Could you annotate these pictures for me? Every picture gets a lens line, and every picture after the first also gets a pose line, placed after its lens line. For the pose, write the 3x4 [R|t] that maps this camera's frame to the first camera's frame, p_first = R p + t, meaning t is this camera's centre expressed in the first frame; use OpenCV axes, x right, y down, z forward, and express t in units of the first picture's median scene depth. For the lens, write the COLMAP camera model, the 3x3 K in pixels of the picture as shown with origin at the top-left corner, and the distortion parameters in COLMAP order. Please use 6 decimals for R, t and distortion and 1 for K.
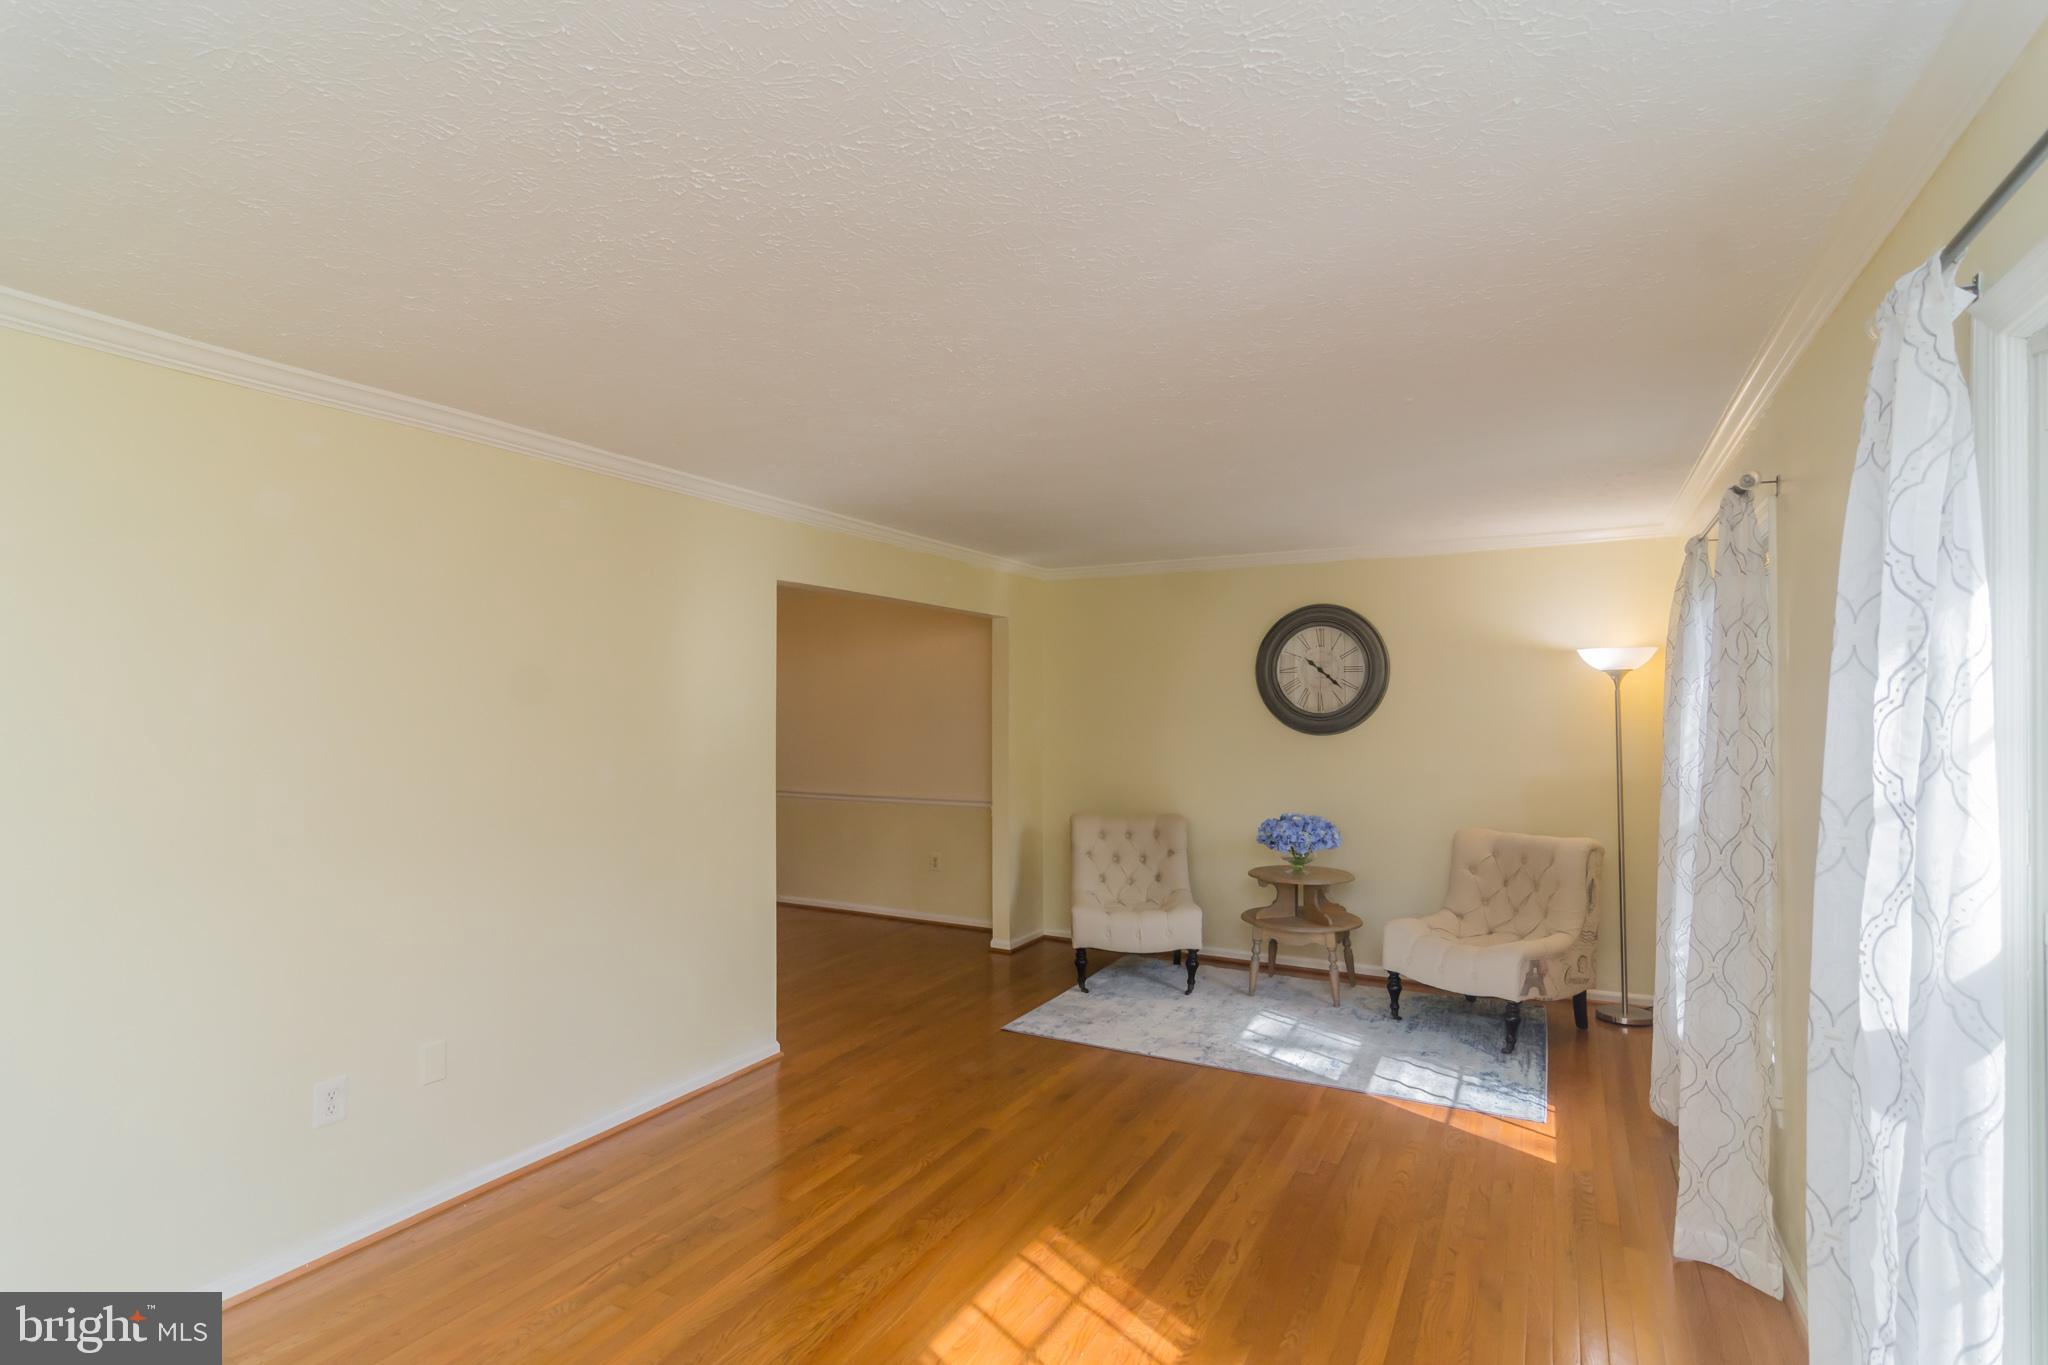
lens RADIAL K [[1027.3, 0, 1024.5], [0, 1027.3, 699.8], [0, 0, 1]] dist [0.000752, 0.000289]
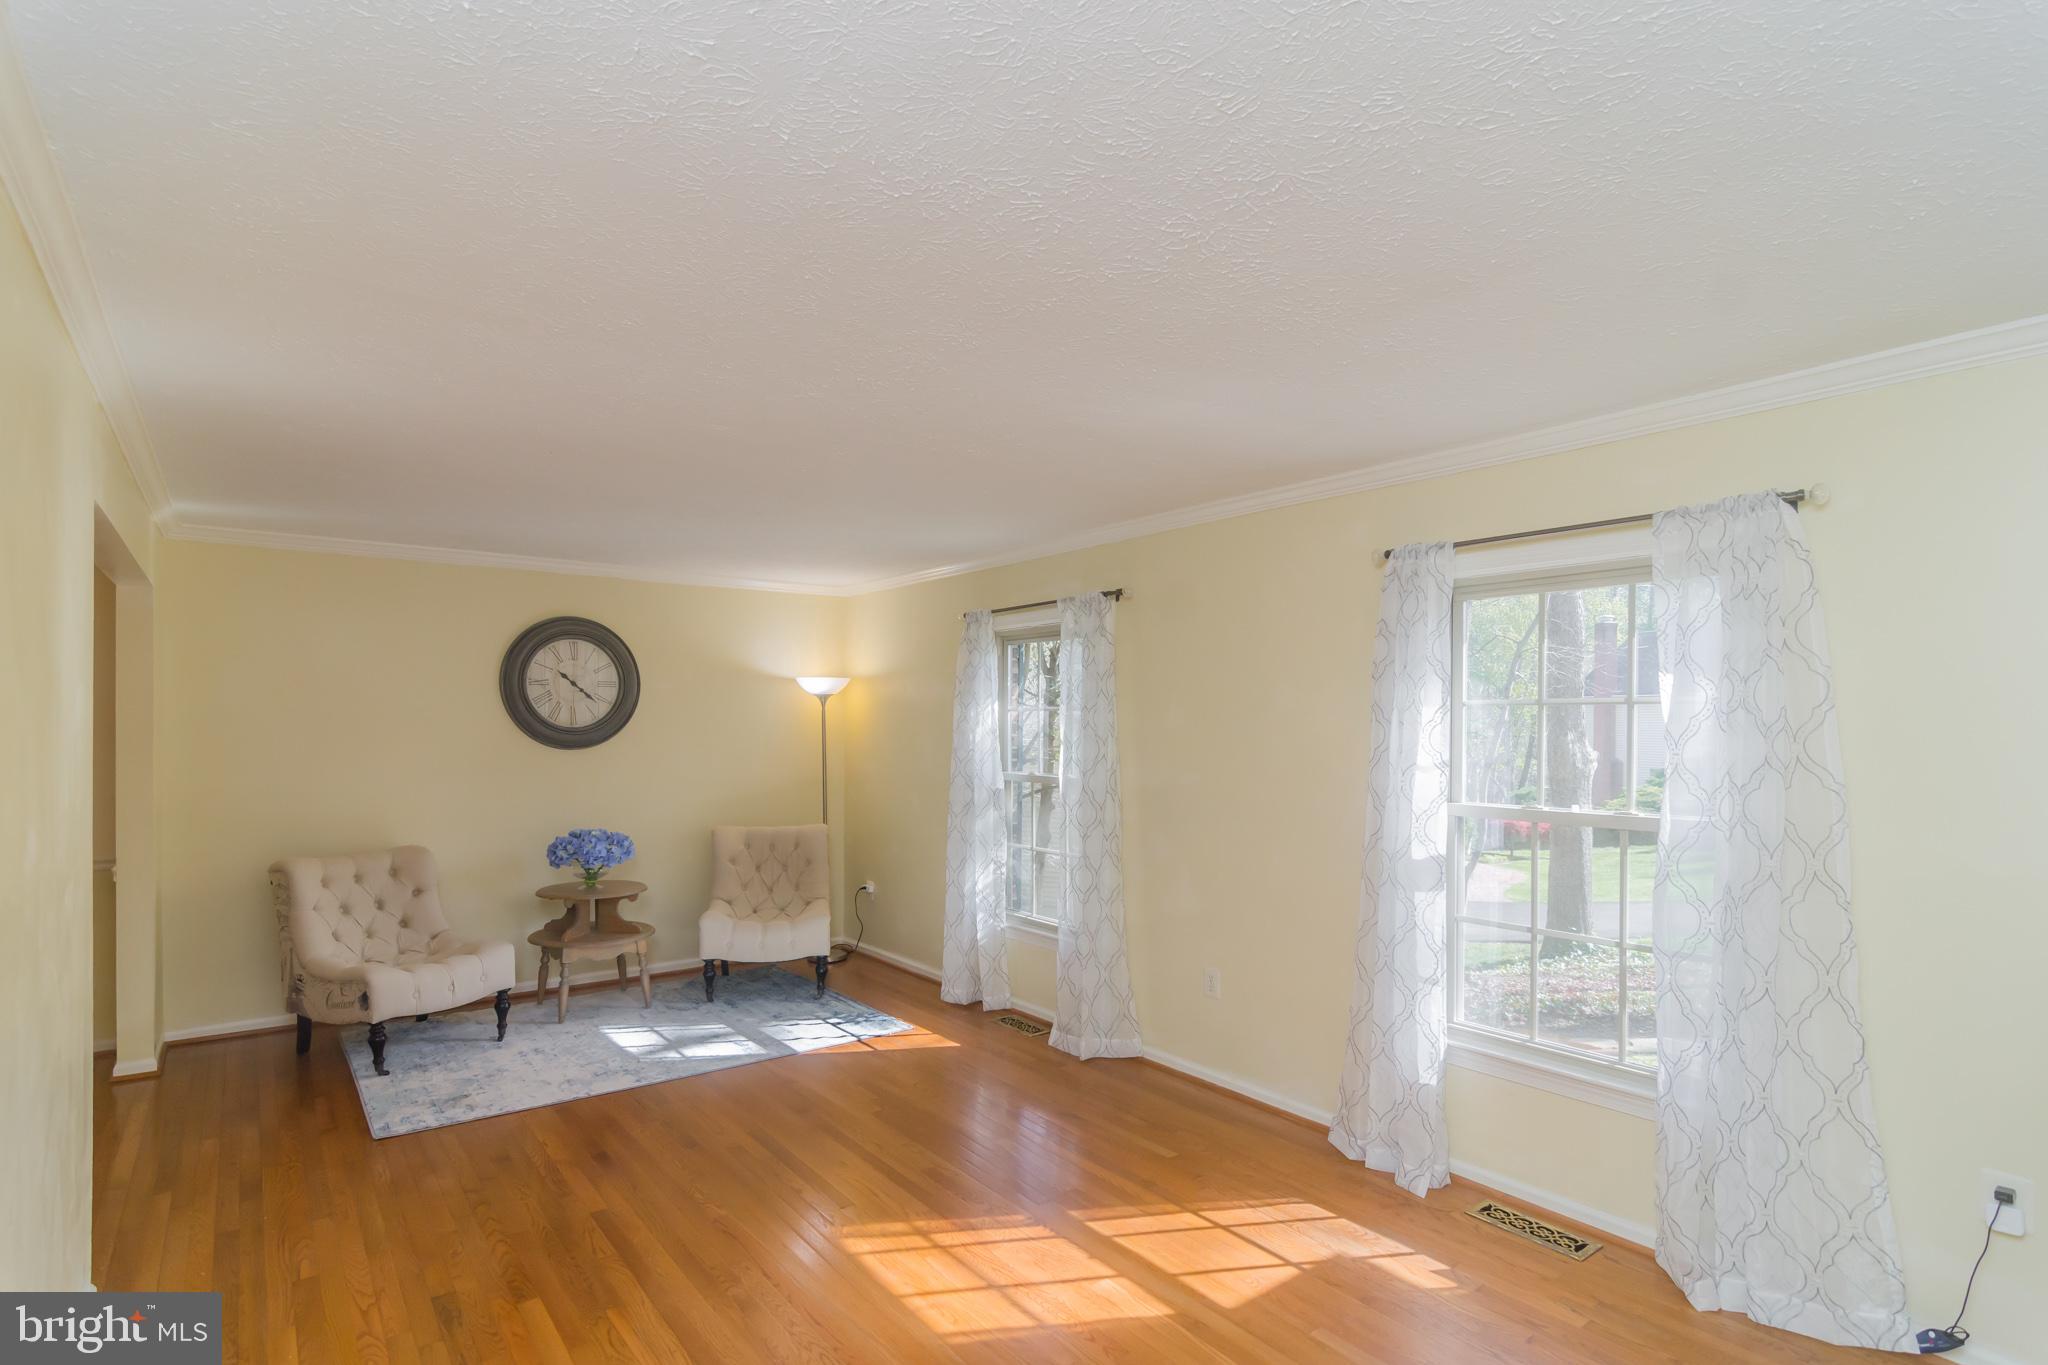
lens RADIAL K [[989.2, 0, 1019.9], [0, 989.2, 734.4], [0, 0, 1]] dist [-0.001276, 0.000051]
pose [[0.416987, -0.005813, 0.908894, -0.435129], [-0.012273, 0.999852, 0.012025, 0.003585], [-0.908830, -0.016169, 0.416854, 0.233172]]
